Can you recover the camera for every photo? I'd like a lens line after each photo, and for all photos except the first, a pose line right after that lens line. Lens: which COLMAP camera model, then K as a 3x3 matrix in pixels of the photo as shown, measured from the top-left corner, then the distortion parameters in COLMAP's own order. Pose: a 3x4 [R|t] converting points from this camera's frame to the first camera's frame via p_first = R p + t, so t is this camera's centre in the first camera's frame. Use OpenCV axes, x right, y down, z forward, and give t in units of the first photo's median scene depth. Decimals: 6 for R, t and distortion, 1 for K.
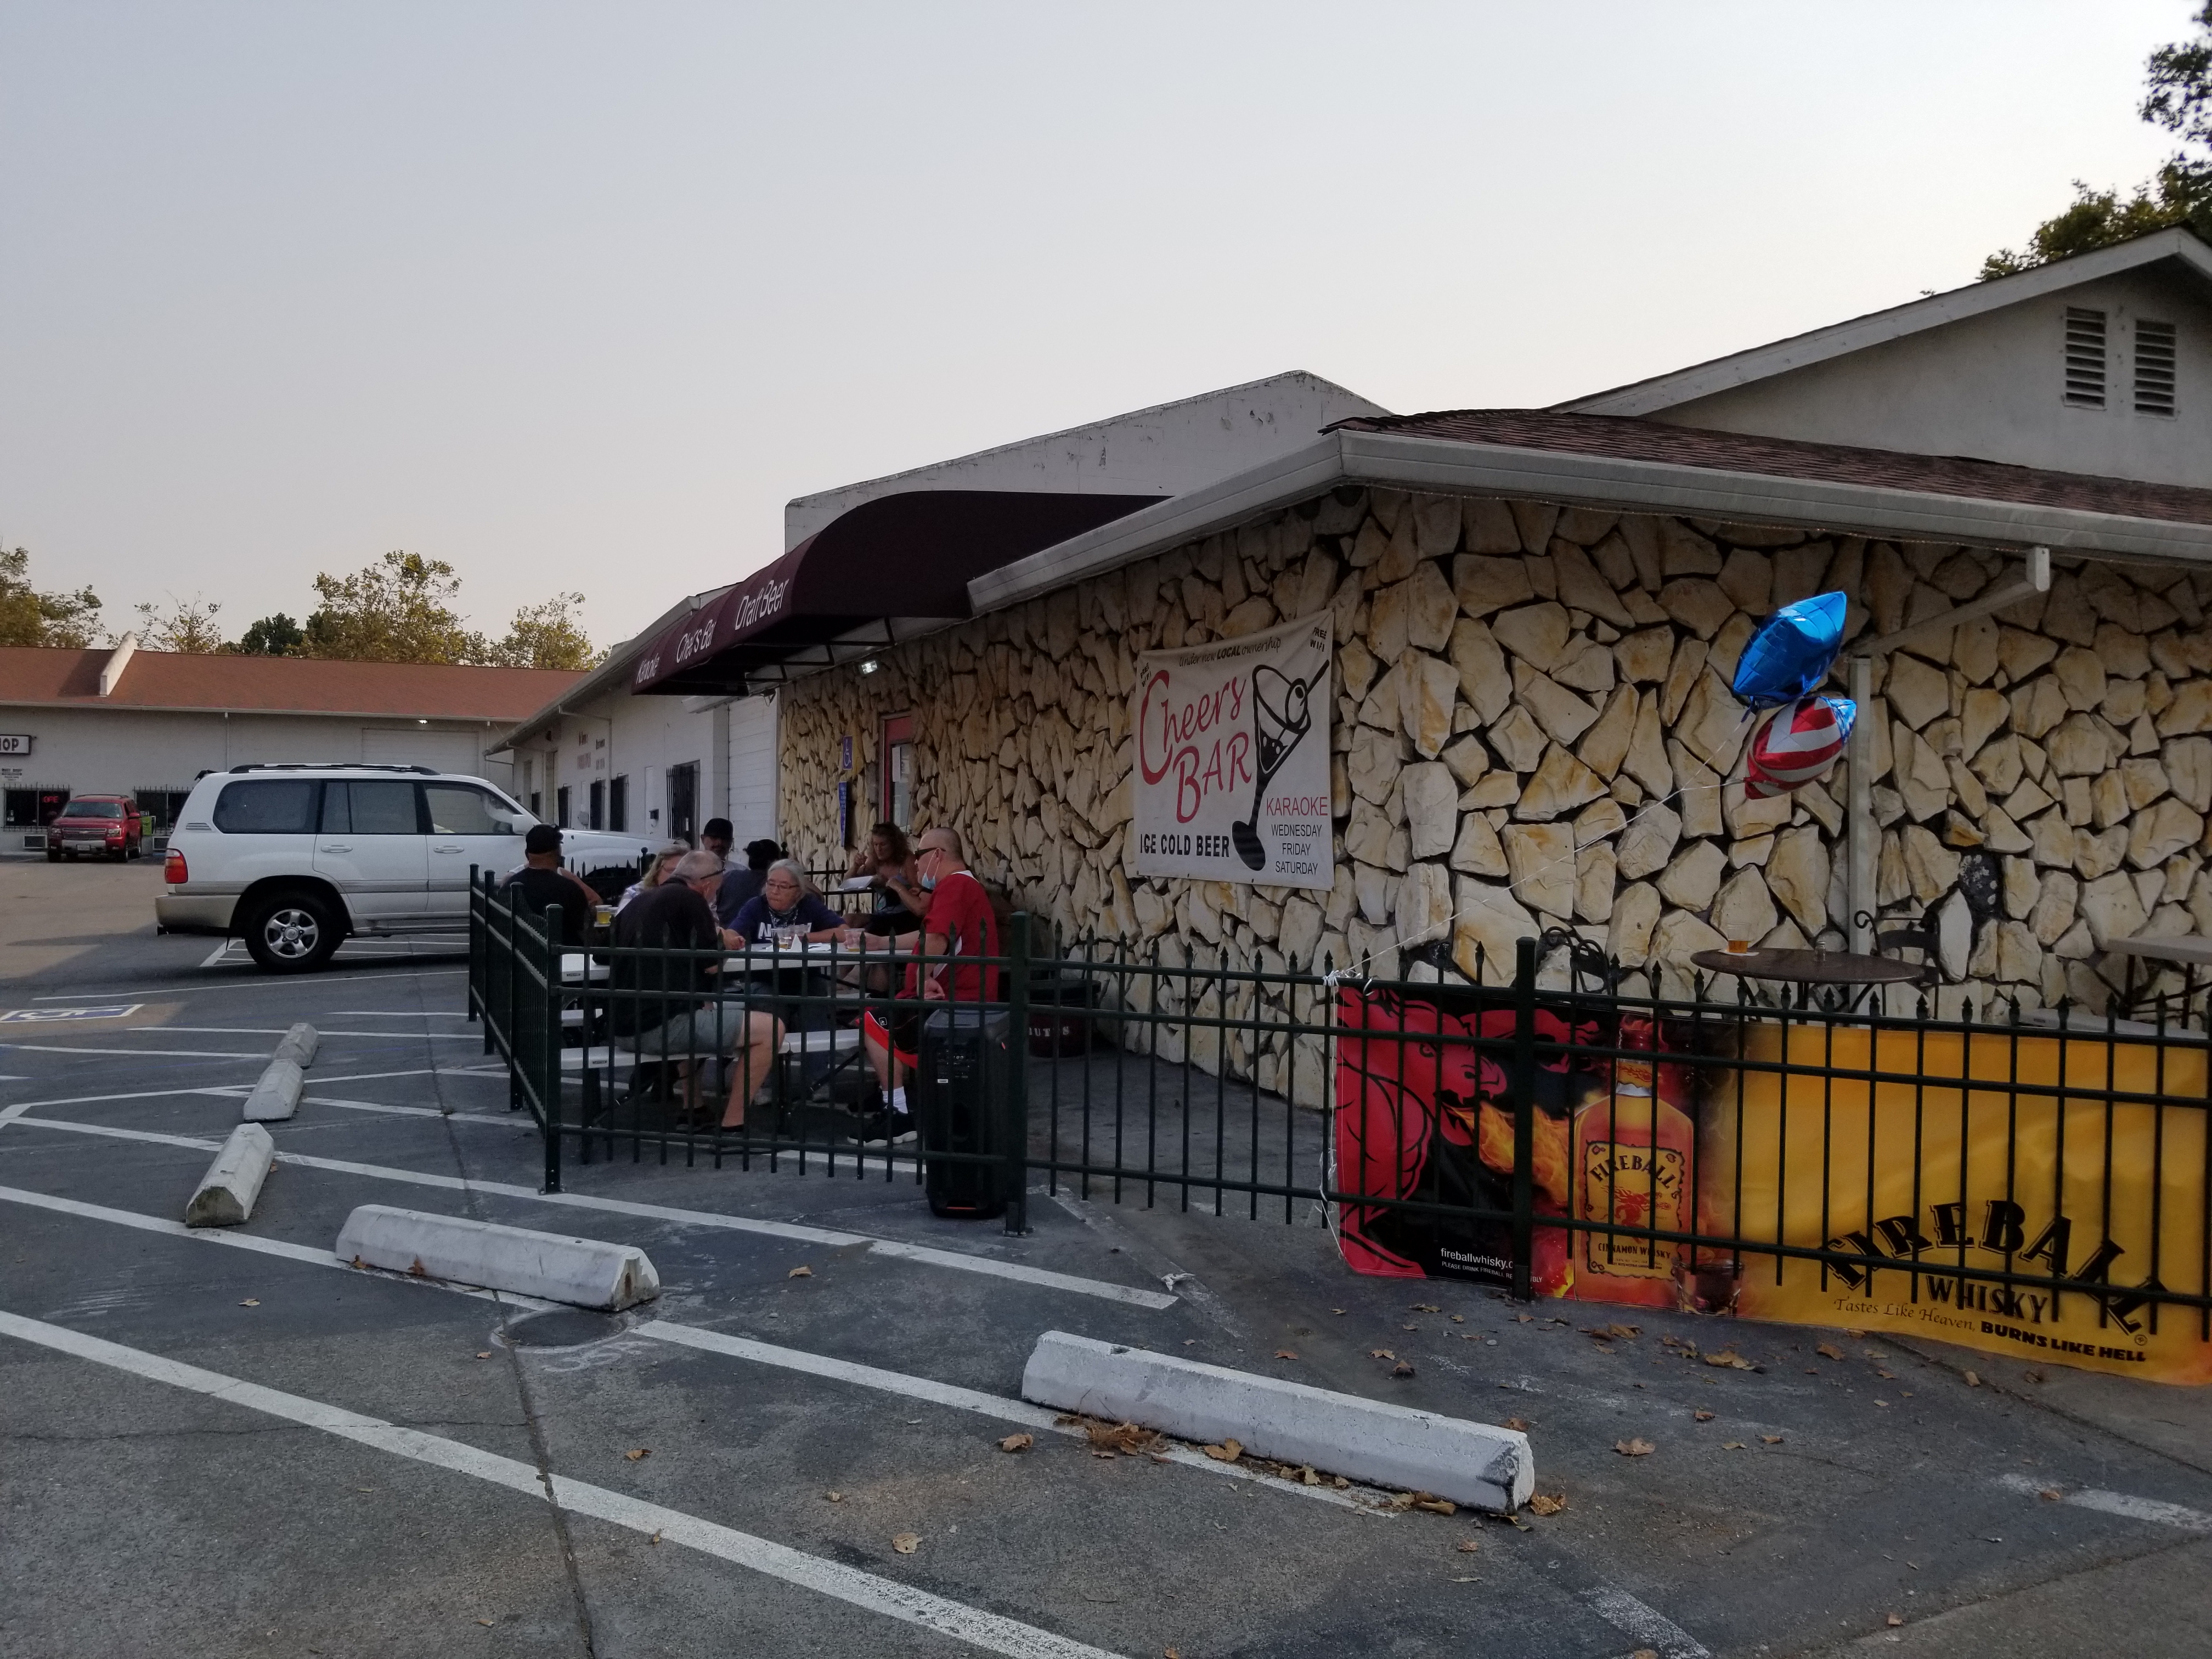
lens RADIAL K [[1728.4, 0, 1062.7], [0, 1728.4, 826.2], [0, 0, 1]] dist [0.054927, -0.086535]
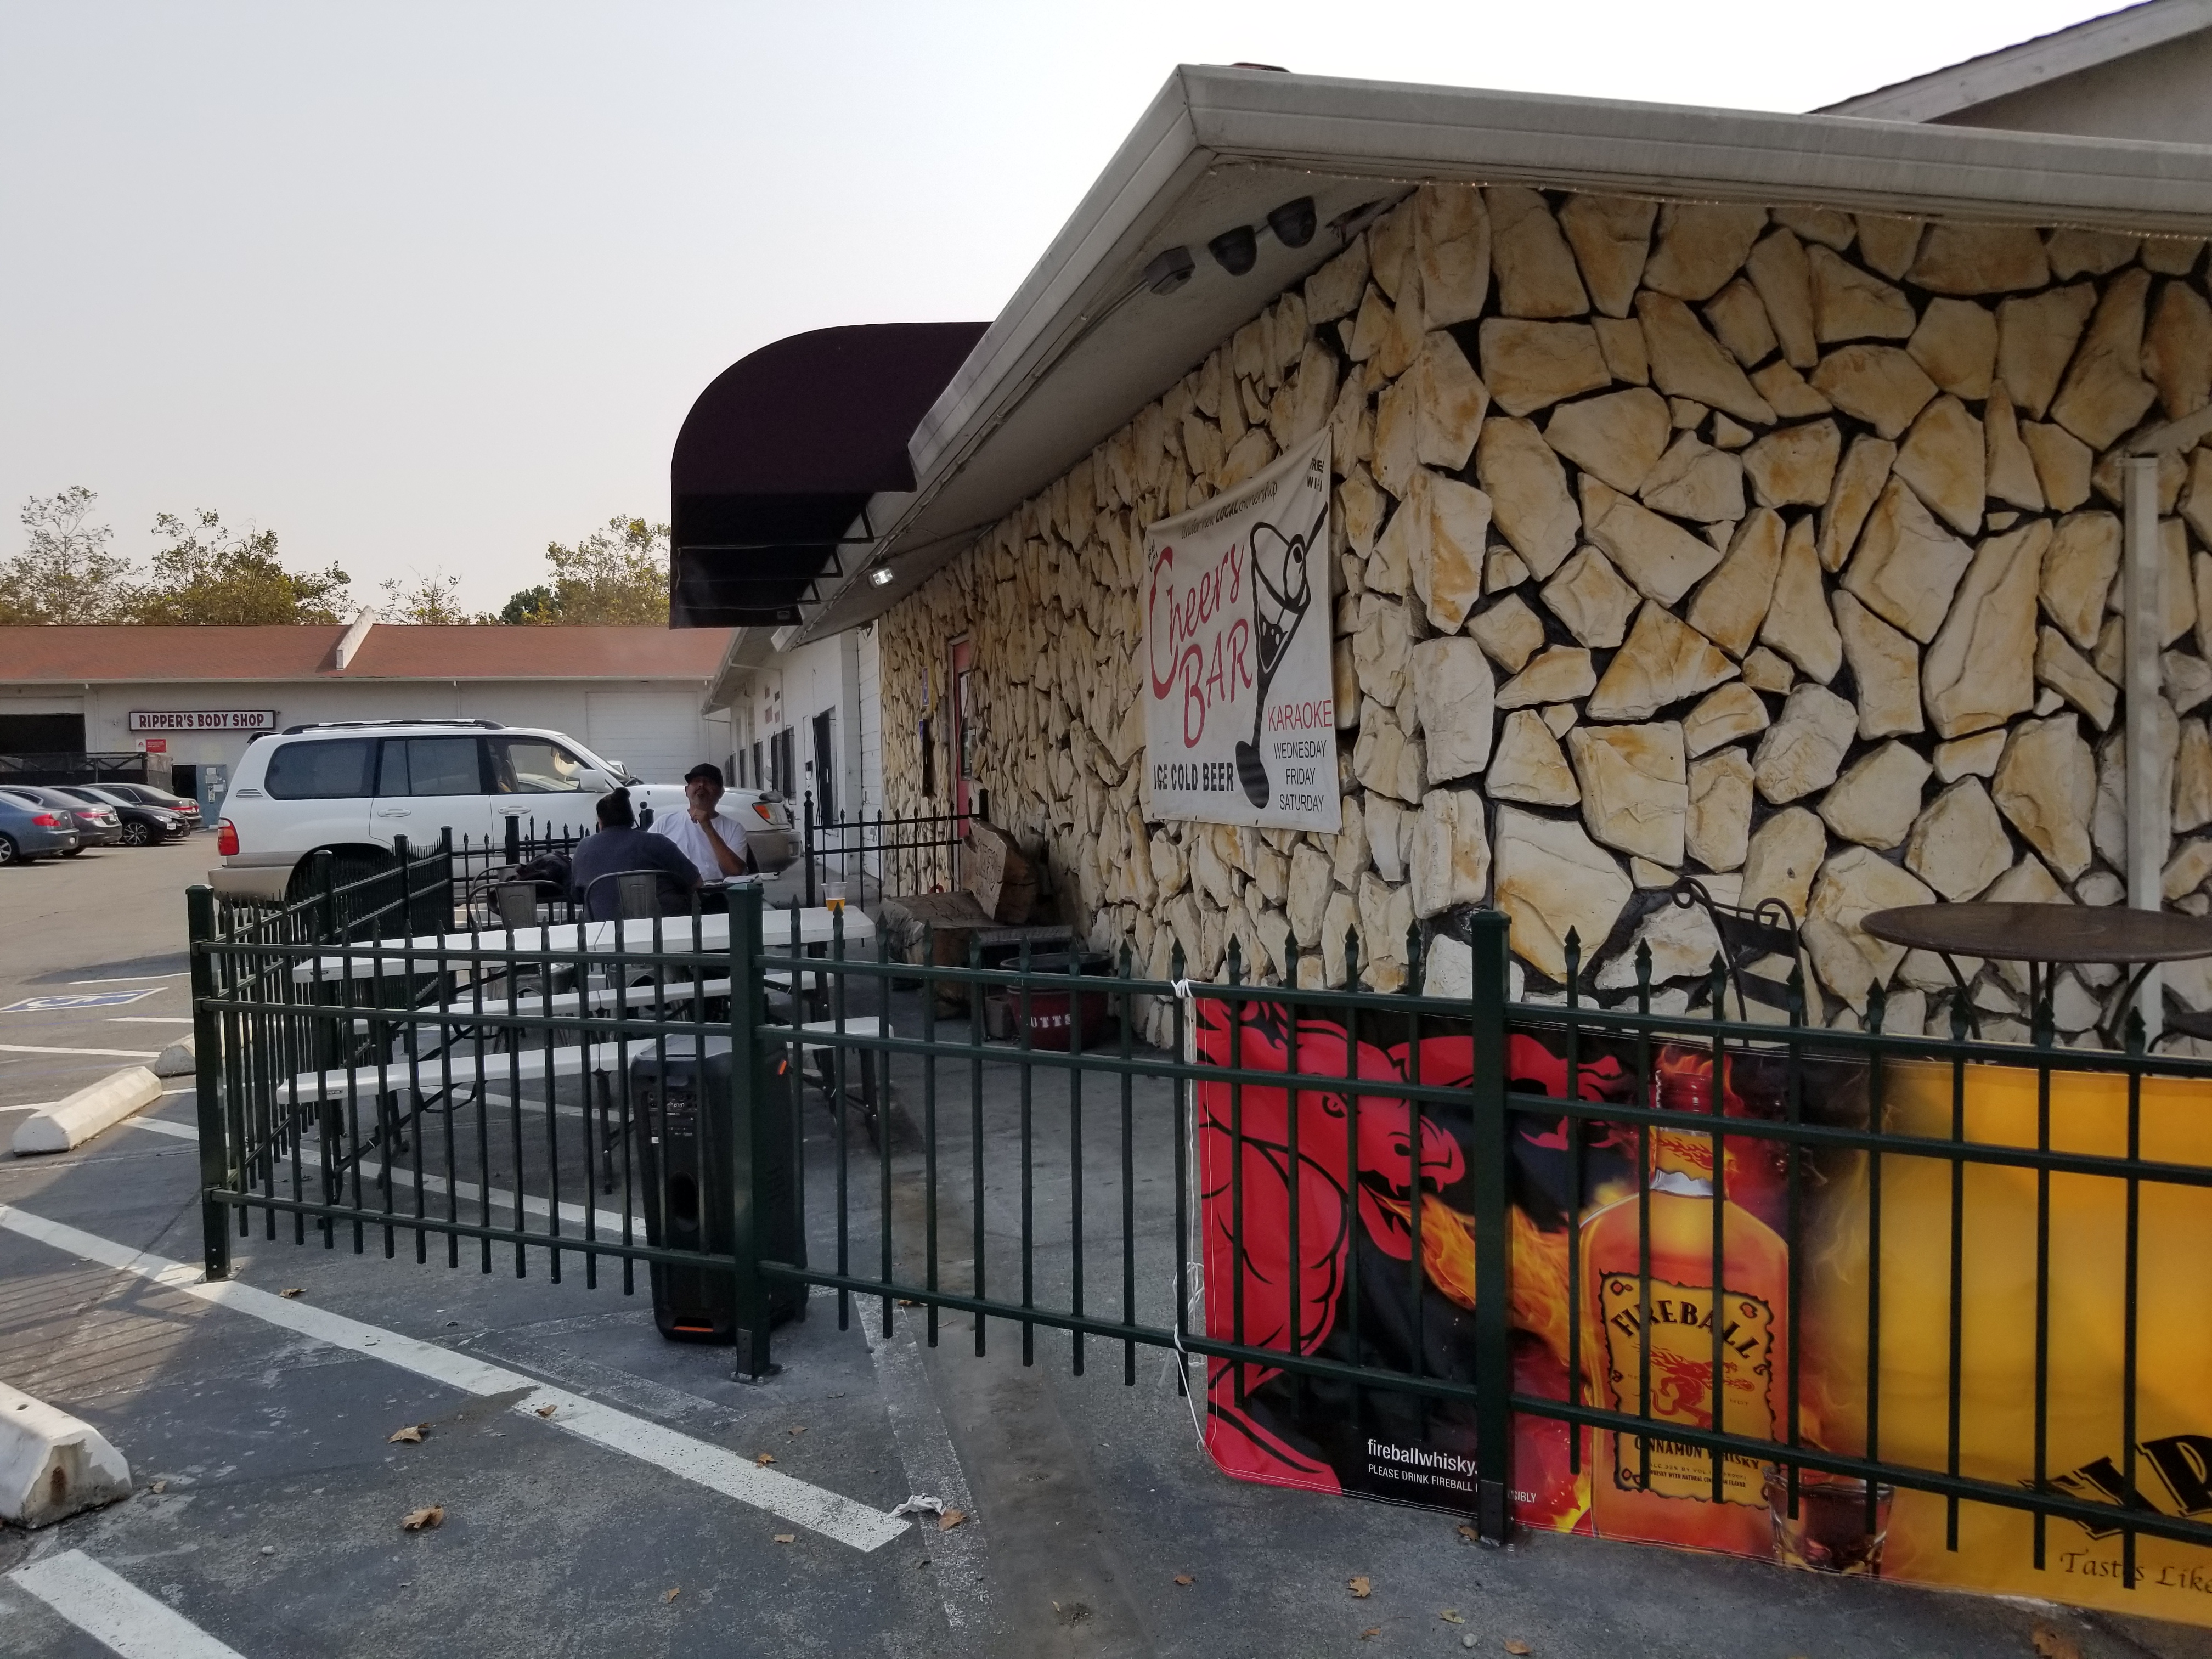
lens RADIAL K [[1728.4, 0, 1095.1], [0, 1728.4, 844.9], [0, 0, 1]] dist [0.054927, -0.086535]
pose [[0.991269, -0.027024, -0.129057, 0.148993], [0.032473, 0.998660, 0.040303, 0.010538], [0.127795, -0.044142, 0.990818, 0.294318]]
